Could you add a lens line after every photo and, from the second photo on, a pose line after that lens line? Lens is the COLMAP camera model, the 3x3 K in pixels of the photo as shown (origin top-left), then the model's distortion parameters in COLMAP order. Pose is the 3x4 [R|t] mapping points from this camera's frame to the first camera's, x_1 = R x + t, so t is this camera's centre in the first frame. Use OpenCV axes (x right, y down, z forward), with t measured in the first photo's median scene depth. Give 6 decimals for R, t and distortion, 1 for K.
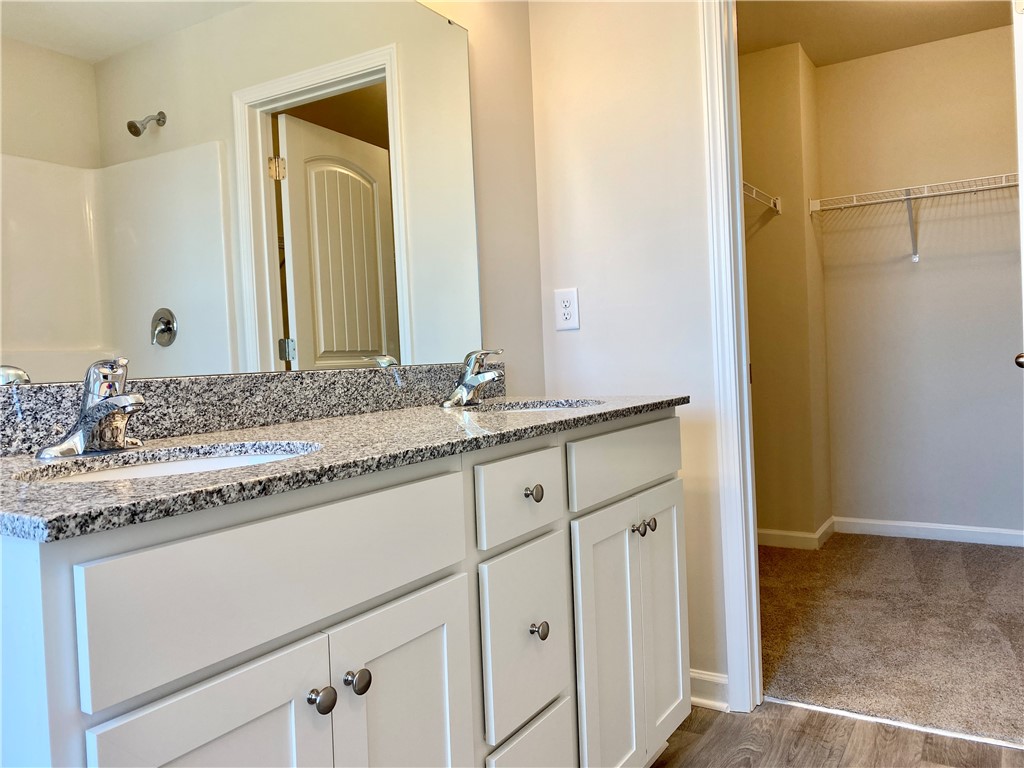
lens RADIAL K [[783.2, 0, 523.0], [0, 783.2, 381.0], [0, 0, 1]] dist [0.038874, -0.018392]
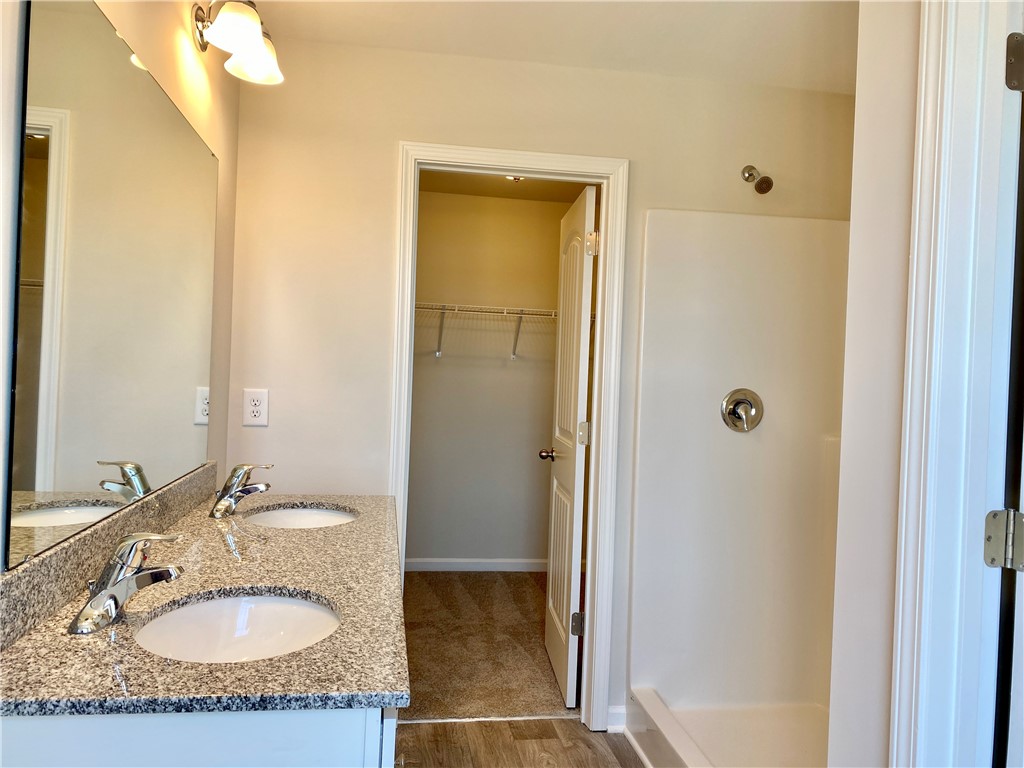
lens RADIAL K [[783.2, 0, 515.1], [0, 783.2, 386.6], [0, 0, 1]] dist [0.038874, -0.018392]
pose [[0.754699, 0.068573, 0.652478, -0.401043], [-0.060115, 0.997567, -0.035307, -0.104705], [-0.653311, -0.012577, 0.756985, -0.089676]]
